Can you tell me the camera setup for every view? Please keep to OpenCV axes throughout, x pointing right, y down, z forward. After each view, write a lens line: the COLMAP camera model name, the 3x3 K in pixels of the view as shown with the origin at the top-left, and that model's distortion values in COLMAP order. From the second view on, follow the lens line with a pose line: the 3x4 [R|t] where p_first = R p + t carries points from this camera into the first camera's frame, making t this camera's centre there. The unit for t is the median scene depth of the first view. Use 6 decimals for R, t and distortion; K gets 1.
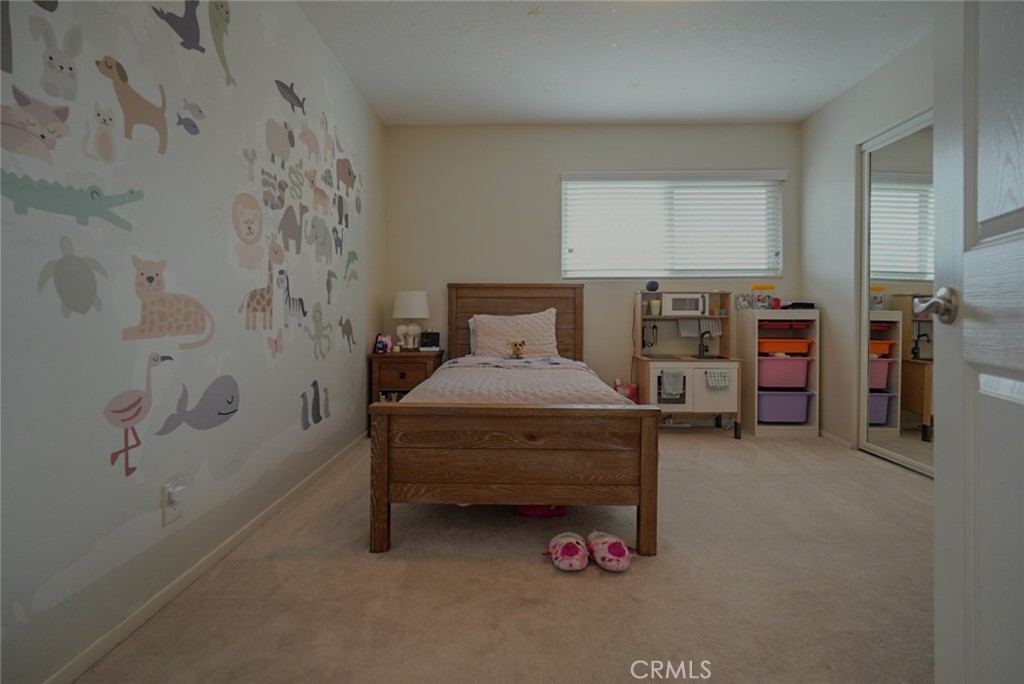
lens RADIAL K [[462.0, 0, 503.2], [0, 462.0, 314.2], [0, 0, 1]] dist [-0.015228, 0.007417]
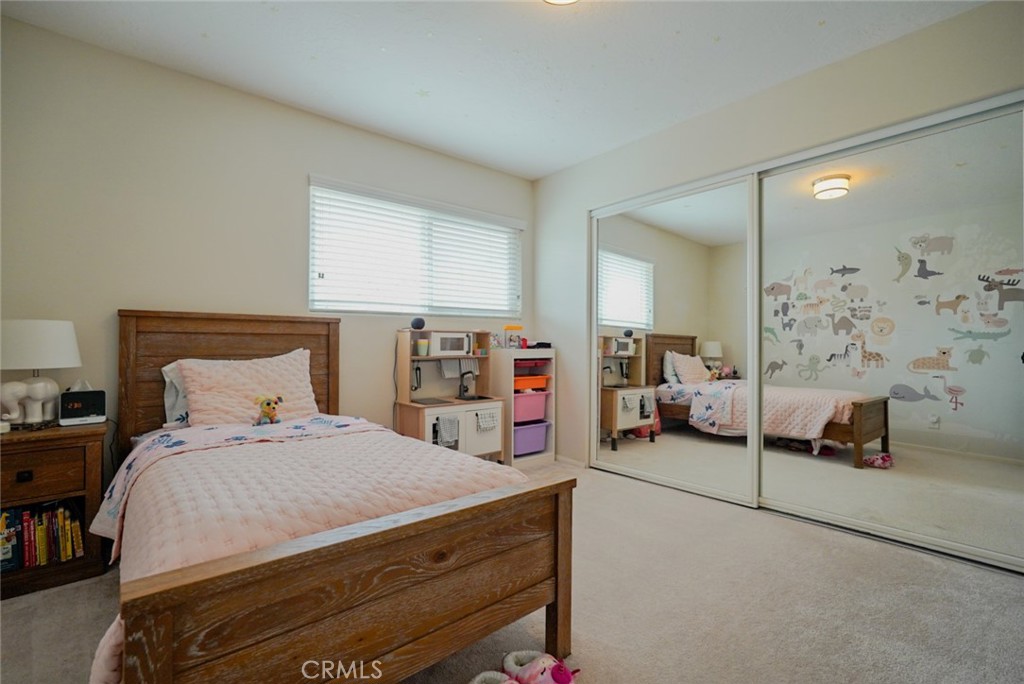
lens RADIAL K [[462.0, 0, 513.6], [0, 462.0, 342.3], [0, 0, 1]] dist [-0.015228, 0.007417]
pose [[0.744176, 0.002485, 0.667979, -0.145645], [0.003889, 0.999960, -0.008054, -0.016900], [-0.667972, 0.008591, 0.744137, 0.210831]]
